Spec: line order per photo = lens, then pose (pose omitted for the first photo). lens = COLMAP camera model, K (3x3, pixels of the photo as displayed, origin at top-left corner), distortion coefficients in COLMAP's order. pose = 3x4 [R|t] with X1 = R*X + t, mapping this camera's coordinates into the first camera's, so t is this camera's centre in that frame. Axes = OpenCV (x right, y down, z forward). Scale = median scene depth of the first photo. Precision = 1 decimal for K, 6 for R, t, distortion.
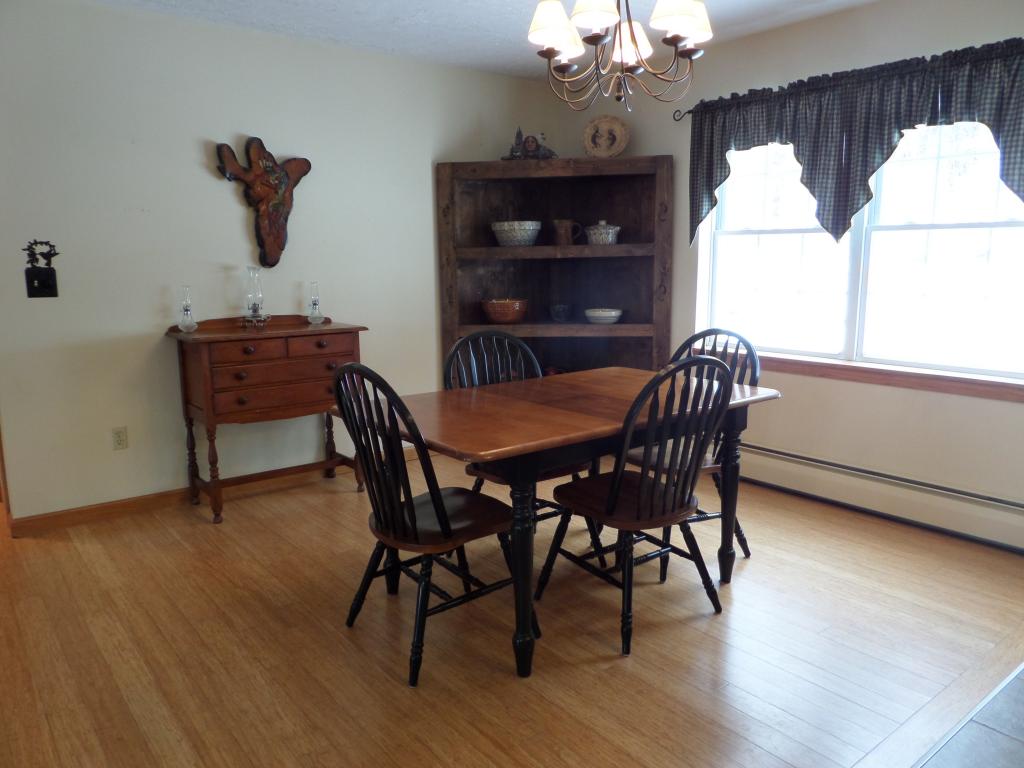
lens RADIAL K [[750.6, 0, 512.0], [0, 750.6, 384.0], [0, 0, 1]] dist [-0.011680, -0.003008]
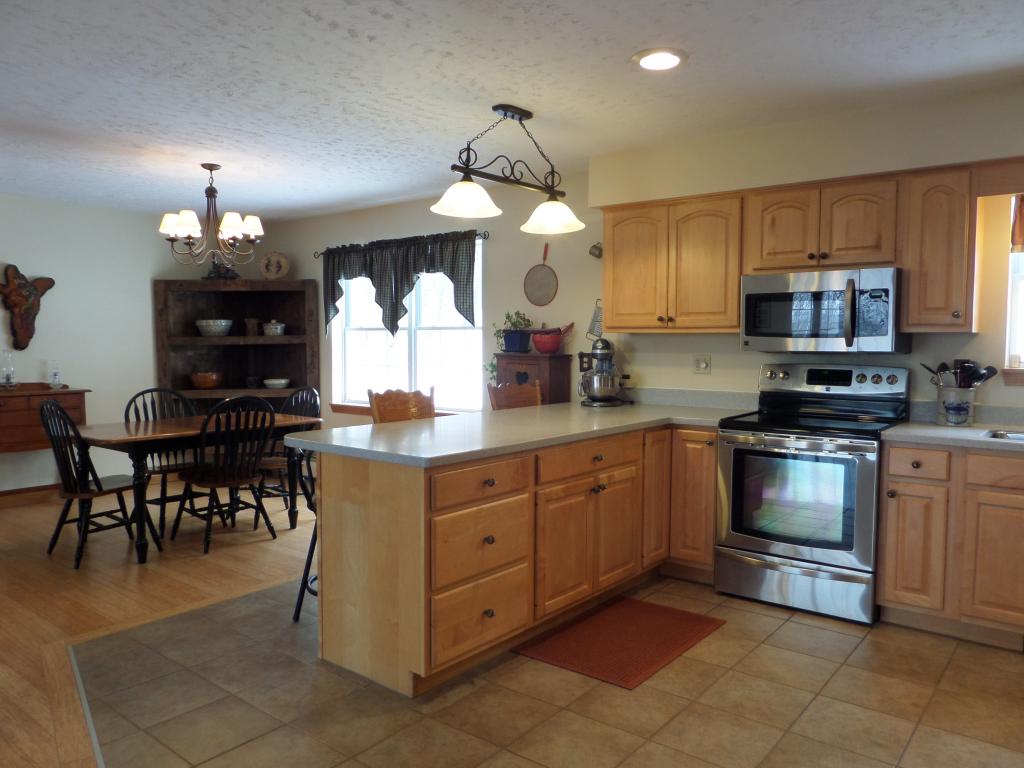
lens RADIAL K [[750.6, 0, 512.0], [0, 750.6, 384.0], [0, 0, 1]] dist [-0.011680, -0.003008]
pose [[0.975065, -0.005943, 0.221840, 0.276088], [0.030102, 0.993944, -0.105684, 0.089223], [-0.219869, 0.109726, 0.969339, -0.591555]]
